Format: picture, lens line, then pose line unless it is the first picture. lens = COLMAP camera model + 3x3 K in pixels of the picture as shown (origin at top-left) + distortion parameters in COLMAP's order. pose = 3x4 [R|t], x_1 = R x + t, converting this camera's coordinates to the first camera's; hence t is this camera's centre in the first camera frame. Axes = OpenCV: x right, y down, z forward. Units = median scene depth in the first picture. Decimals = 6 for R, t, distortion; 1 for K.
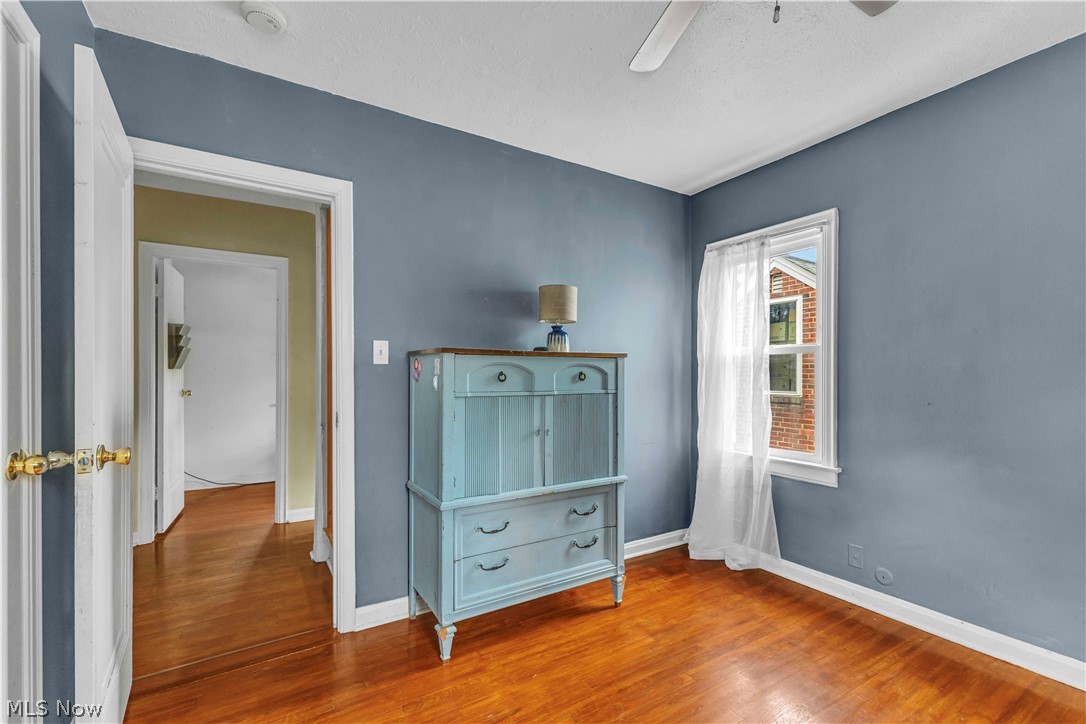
lens RADIAL K [[475.6, 0, 544.8], [0, 475.6, 370.5], [0, 0, 1]] dist [0.004517, 0.000356]
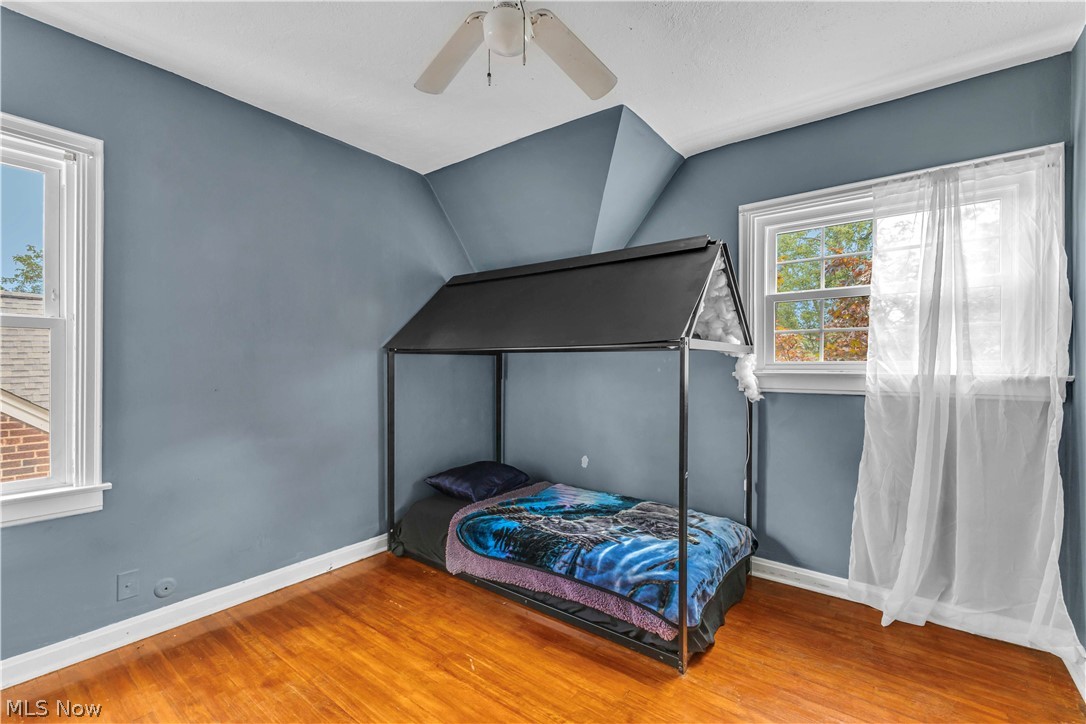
lens RADIAL K [[475.6, 0, 543.9], [0, 475.6, 365.5], [0, 0, 1]] dist [0.004517, 0.000356]
pose [[-0.358665, -0.003249, 0.933461, -0.378974], [-0.011818, 0.999930, -0.001060, 0.009116], [-0.933392, -0.011412, -0.358678, 0.667293]]
